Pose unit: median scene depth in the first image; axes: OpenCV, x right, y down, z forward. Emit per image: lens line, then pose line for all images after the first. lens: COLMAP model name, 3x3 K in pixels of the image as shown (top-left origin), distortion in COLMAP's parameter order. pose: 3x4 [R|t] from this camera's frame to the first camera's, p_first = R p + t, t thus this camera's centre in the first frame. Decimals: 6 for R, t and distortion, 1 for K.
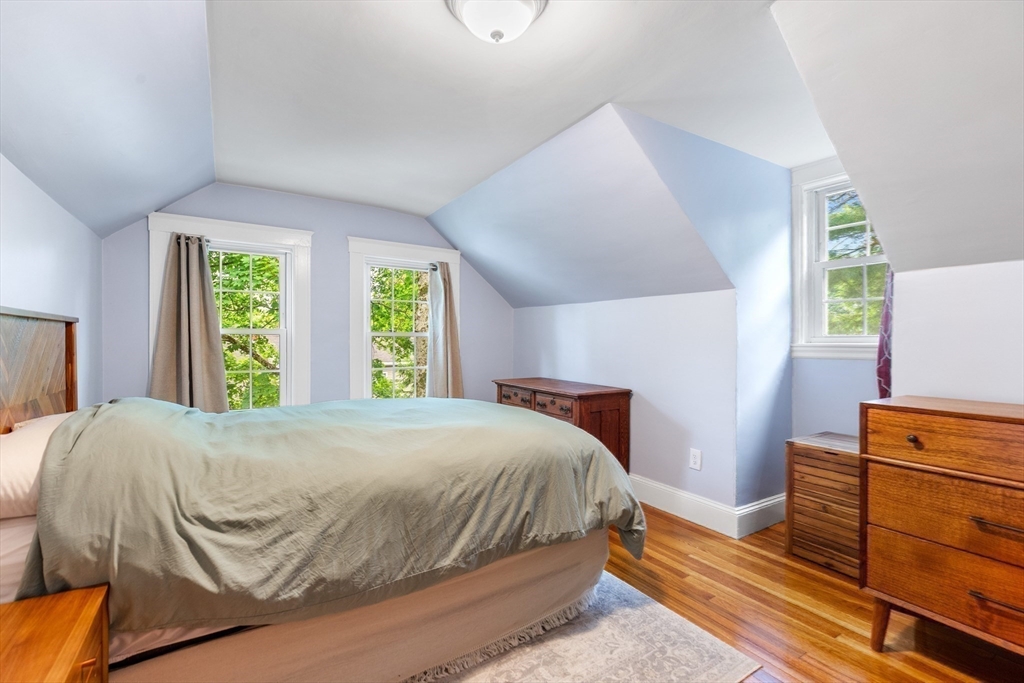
lens RADIAL K [[468.8, 0, 506.8], [0, 468.8, 341.3], [0, 0, 1]] dist [0.008136, -0.003967]
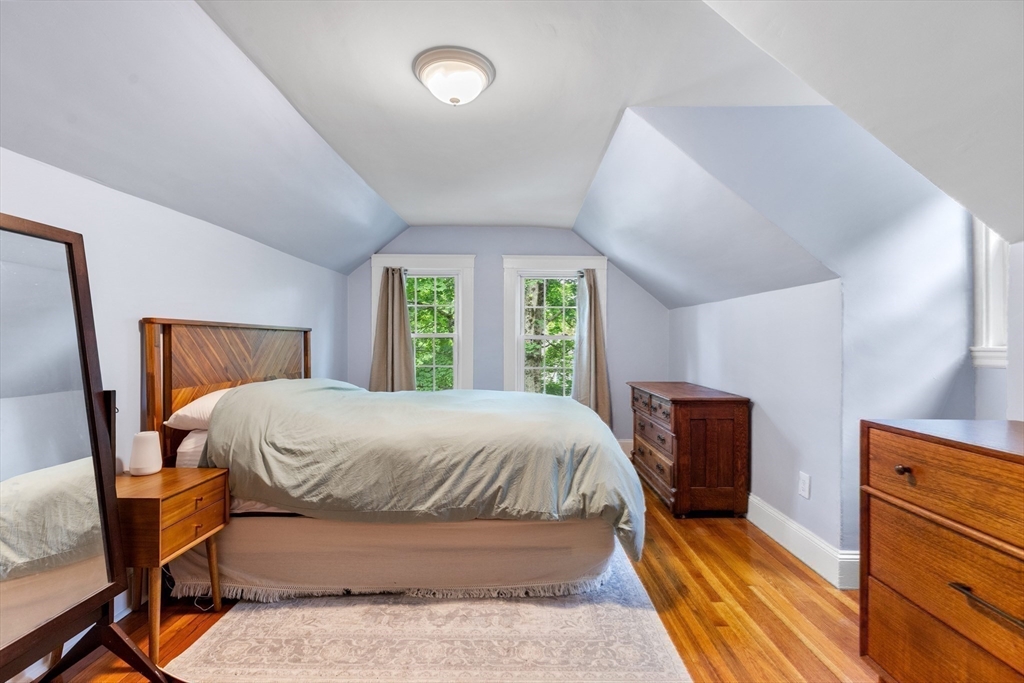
lens RADIAL K [[468.8, 0, 494.8], [0, 468.8, 343.9], [0, 0, 1]] dist [0.008136, -0.003967]
pose [[0.834440, 0.000974, -0.551098, 0.673838], [-0.001979, 0.999997, -0.001229, 0.005168], [0.551096, 0.002116, 0.834439, 0.001866]]
